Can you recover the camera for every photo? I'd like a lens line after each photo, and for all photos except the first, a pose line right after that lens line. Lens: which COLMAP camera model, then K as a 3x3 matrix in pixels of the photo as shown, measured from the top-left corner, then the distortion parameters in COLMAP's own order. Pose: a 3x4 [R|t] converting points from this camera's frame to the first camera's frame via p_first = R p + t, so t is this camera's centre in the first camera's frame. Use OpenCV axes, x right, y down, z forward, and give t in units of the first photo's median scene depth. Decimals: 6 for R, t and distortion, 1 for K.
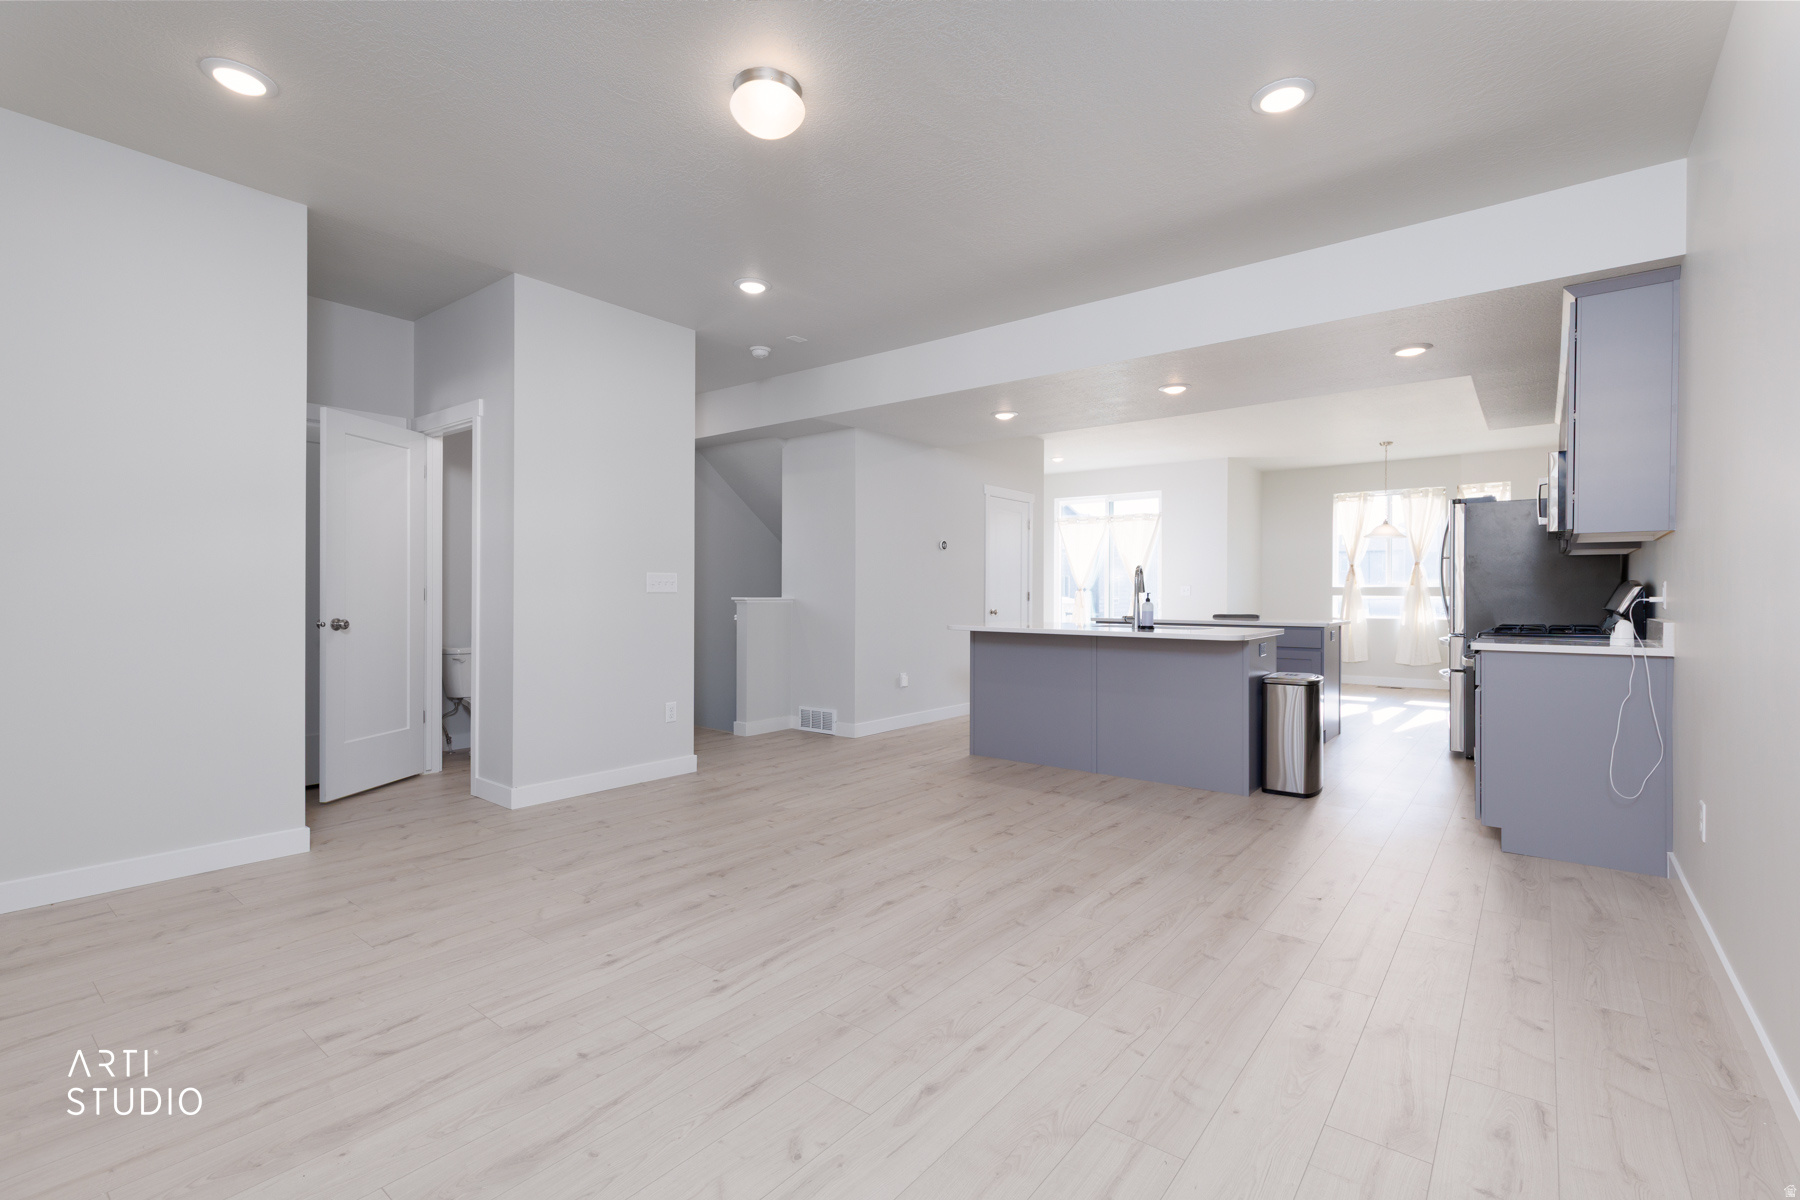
lens RADIAL K [[804.9, 0, 904.4], [0, 804.9, 585.5], [0, 0, 1]] dist [0.007079, -0.001554]
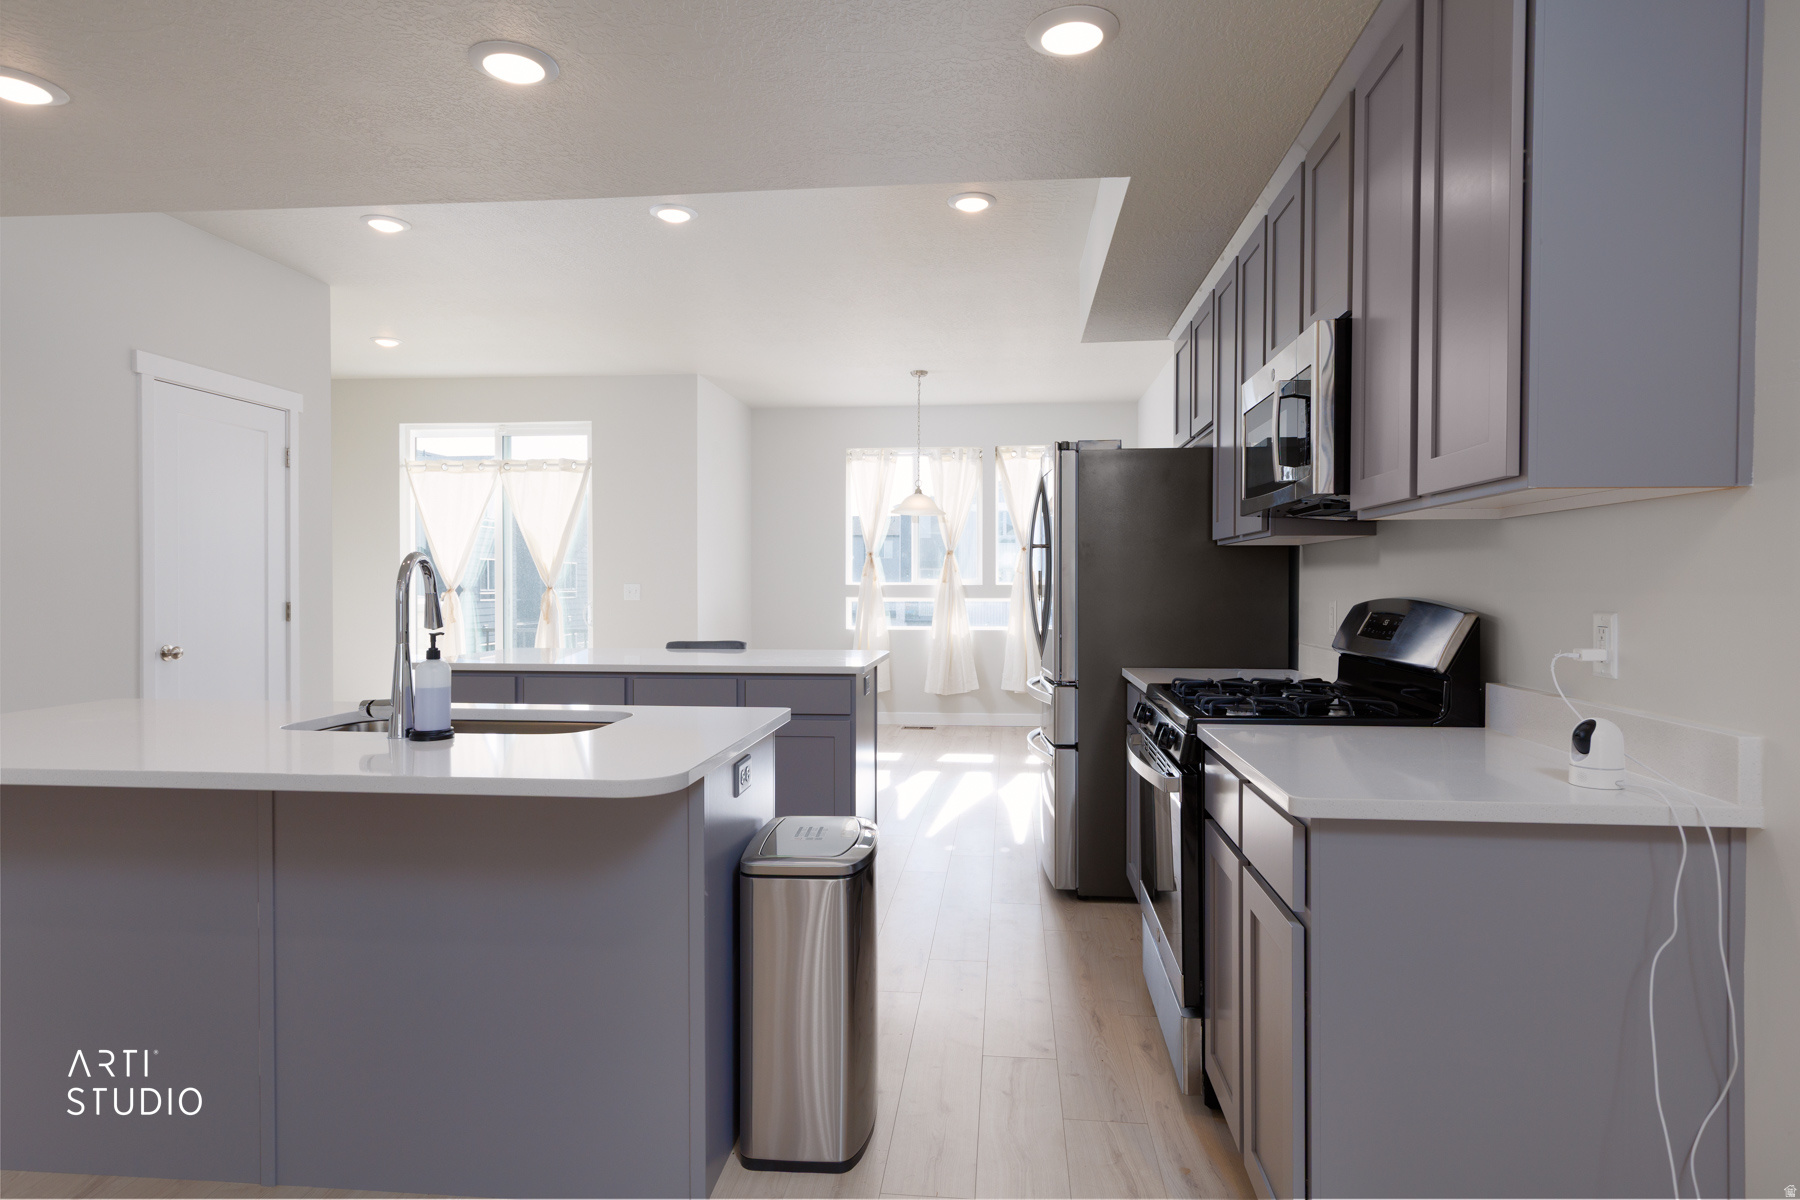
lens RADIAL K [[1003.4, 0, 904.9], [0, 1003.4, 599.7], [0, 0, 1]] dist [0.009991, -0.001808]
pose [[0.843386, -0.011121, 0.537193, 0.289582], [-0.003540, 0.999649, 0.026253, -0.020208], [-0.537297, -0.024043, 0.843051, 0.637090]]
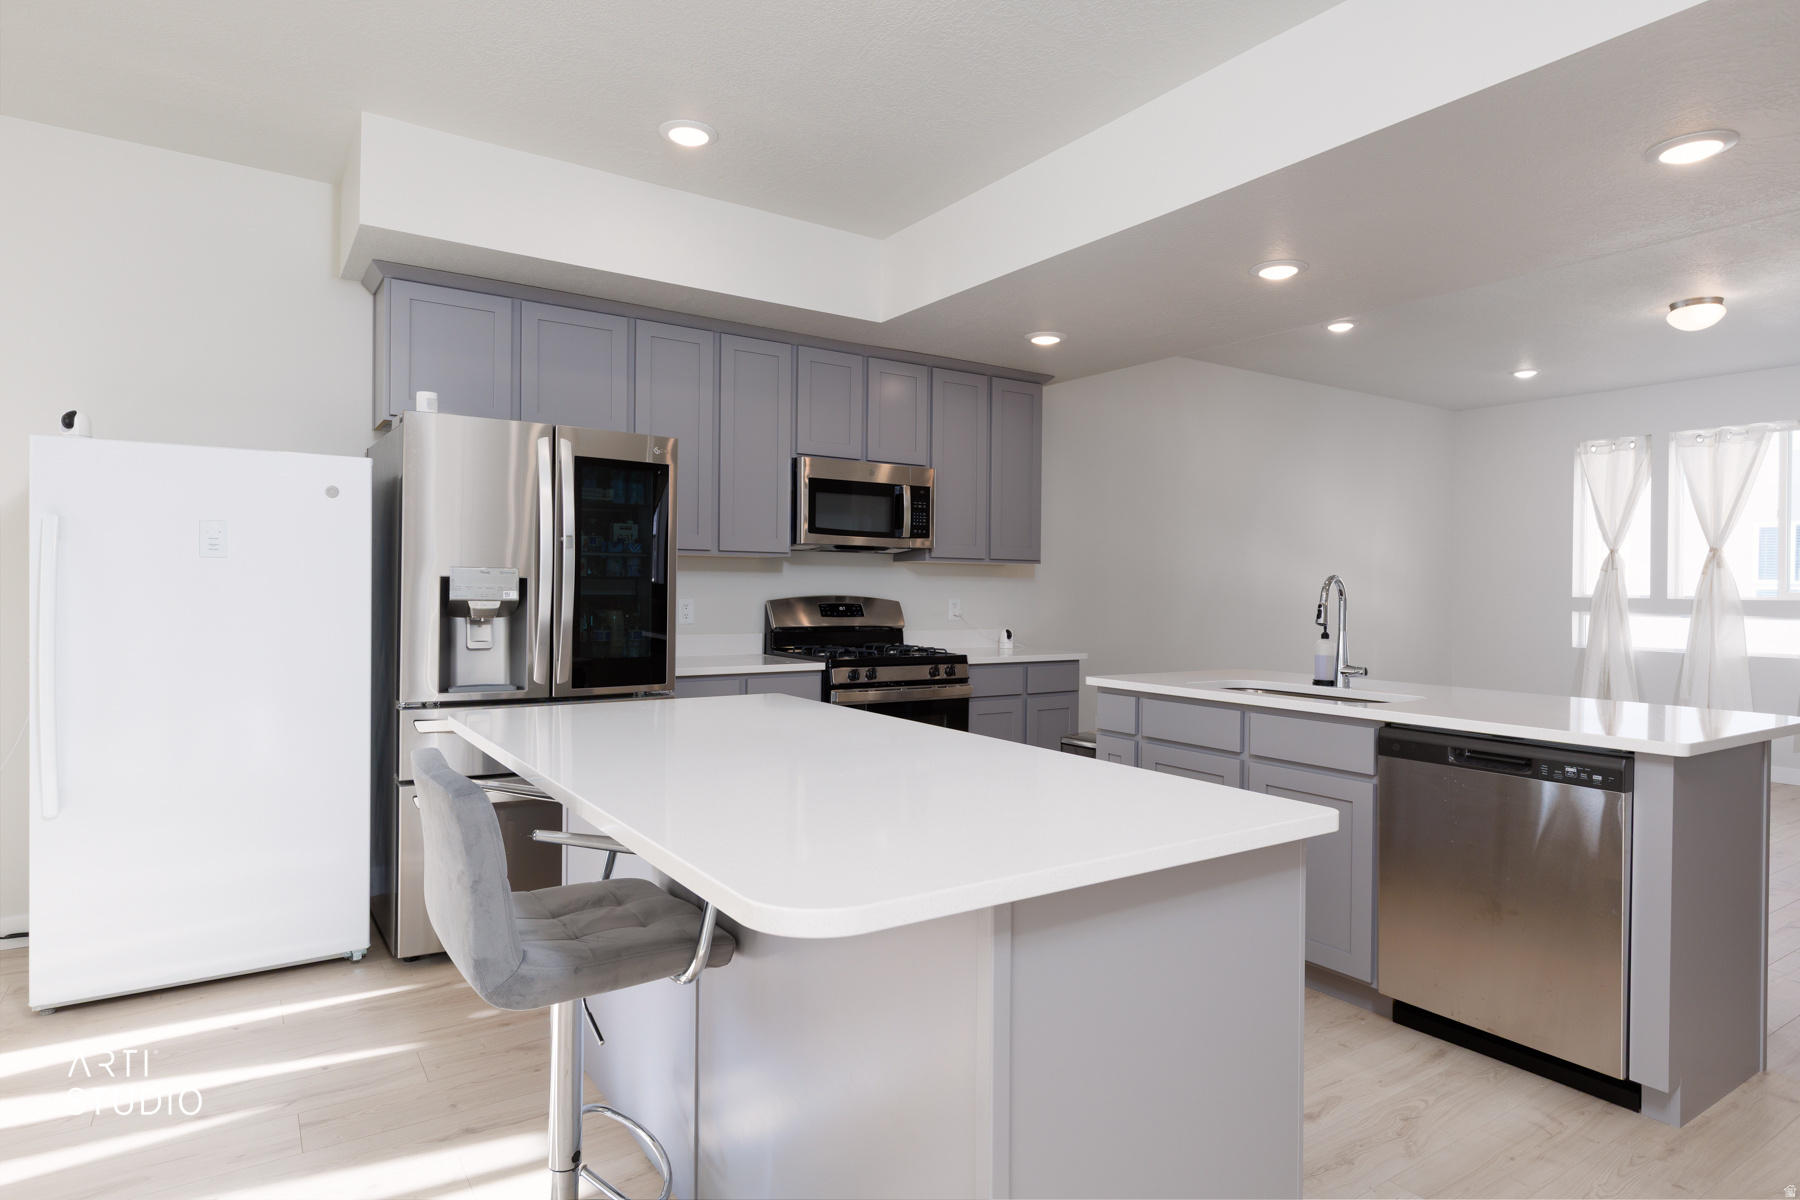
lens RADIAL K [[1003.4, 0, 900.5], [0, 1003.4, 596.6], [0, 0, 1]] dist [0.009991, -0.001808]
pose [[-0.954091, -0.016763, 0.299048, 0.457584], [-0.017706, 0.999843, -0.000445, -0.005161], [-0.298994, -0.005719, -0.954238, 2.155682]]
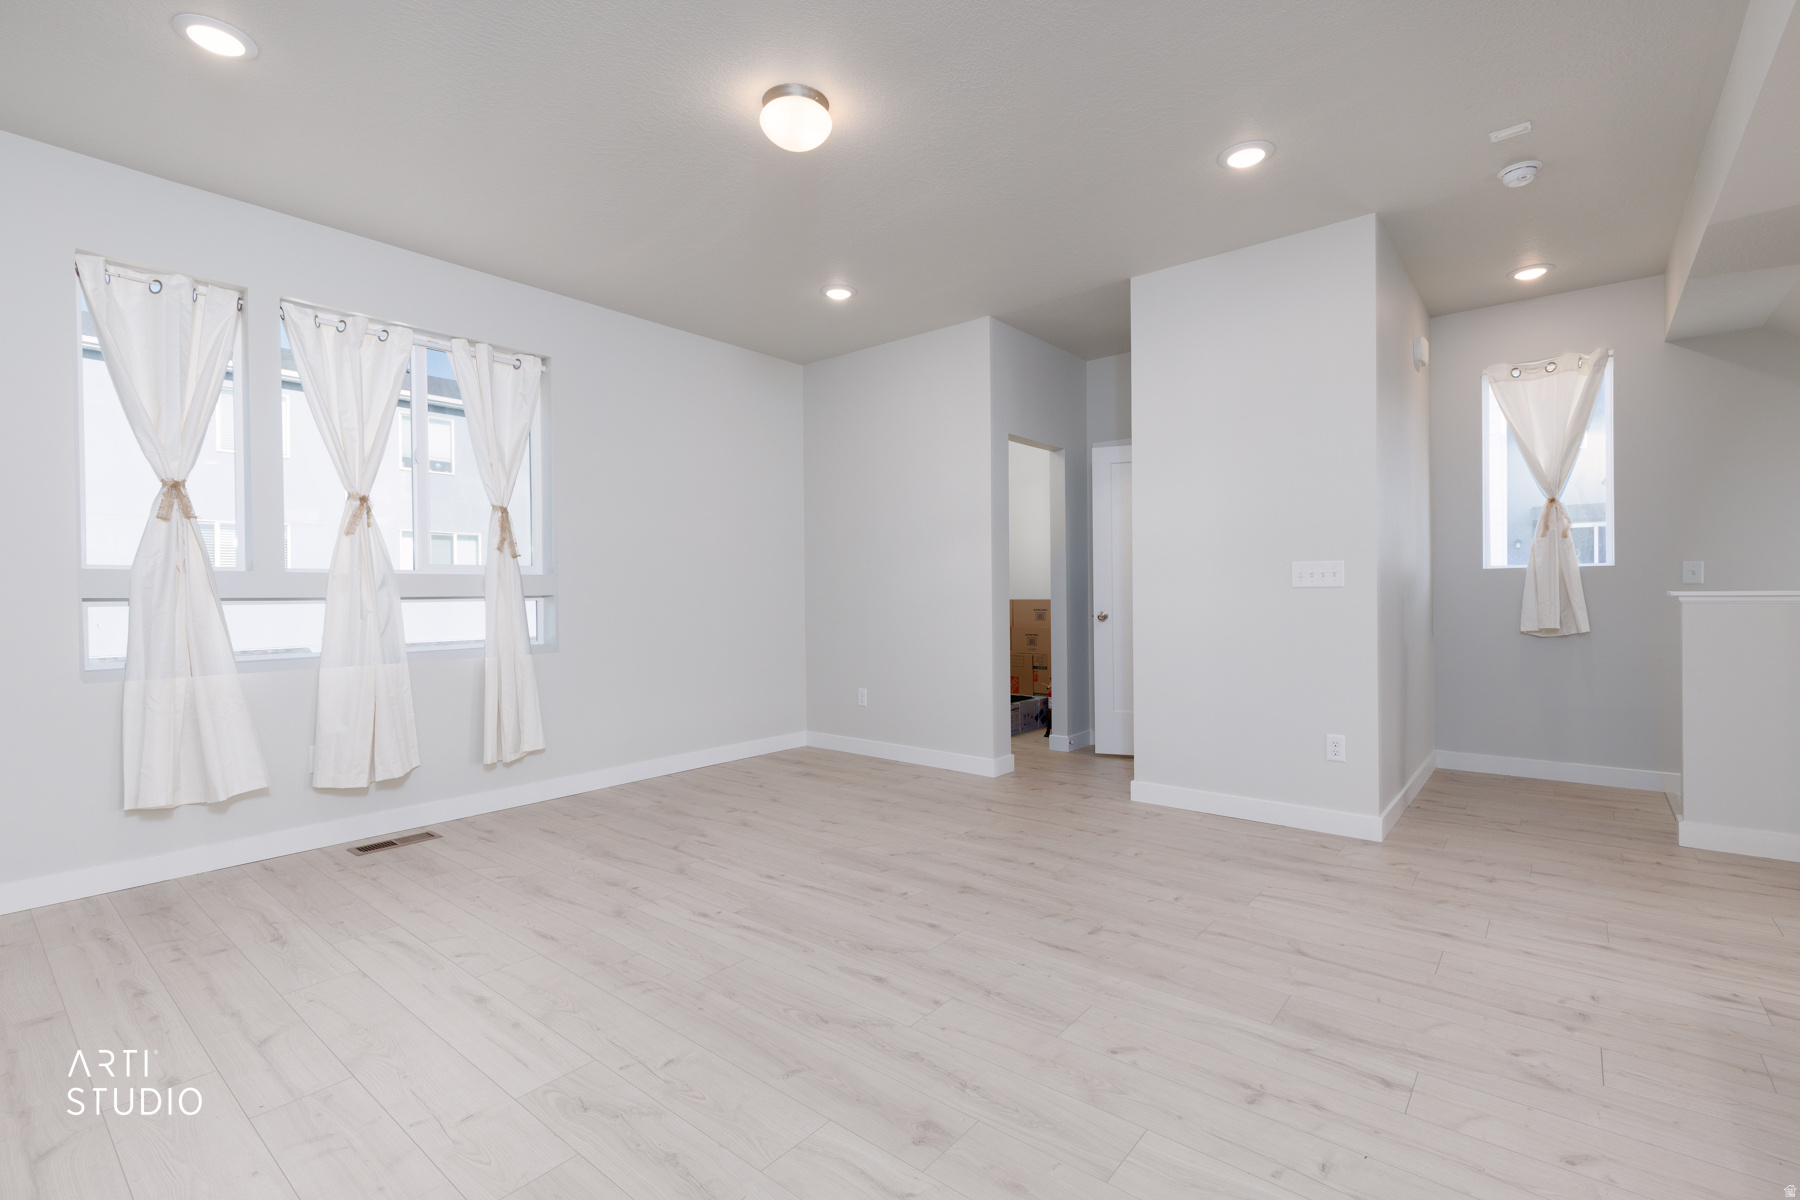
lens RADIAL K [[804.9, 0, 912.5], [0, 804.9, 592.0], [0, 0, 1]] dist [0.007079, -0.001554]
pose [[-0.016090, -0.004990, -0.999858, 0.550956], [0.020230, 0.999781, -0.005315, 0.011355], [0.999666, -0.020313, -0.015985, 0.744207]]
